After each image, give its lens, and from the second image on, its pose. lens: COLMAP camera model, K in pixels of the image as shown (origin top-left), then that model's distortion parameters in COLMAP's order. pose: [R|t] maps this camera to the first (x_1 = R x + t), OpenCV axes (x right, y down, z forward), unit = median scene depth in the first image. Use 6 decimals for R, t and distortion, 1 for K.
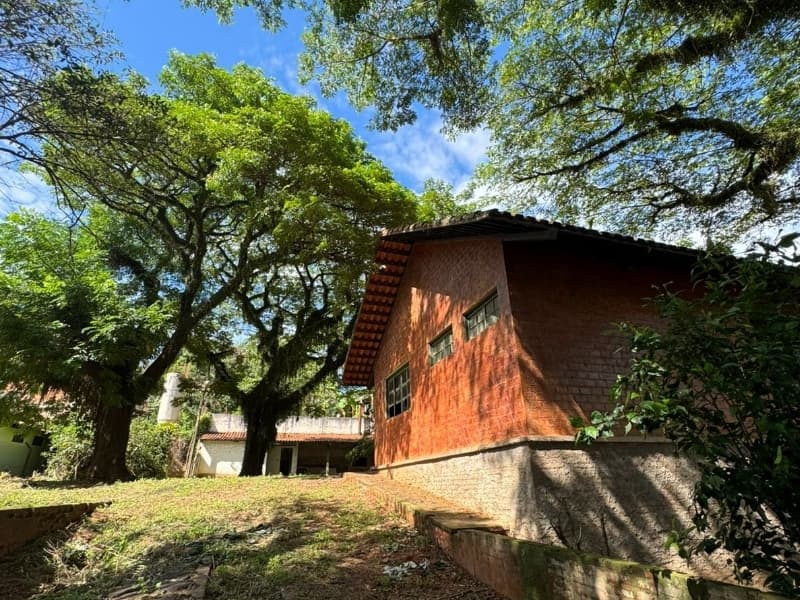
lens RADIAL K [[429.5, 0, 400.0], [0, 429.5, 300.0], [0, 0, 1]] dist [0.003790, 0.000003]
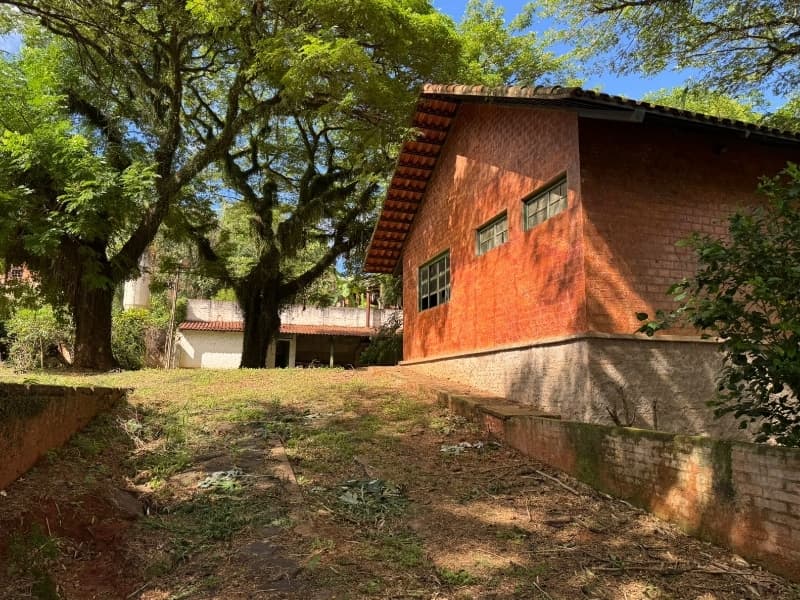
lens RADIAL K [[558.4, 0, 404.9], [0, 558.4, 291.5], [0, 0, 1]] dist [0.146201, -0.267317]
pose [[0.999595, 0.027982, -0.005113, -0.049067], [-0.026022, 0.972148, 0.232920, -0.027265], [0.011488, -0.232693, 0.972483, -0.102281]]
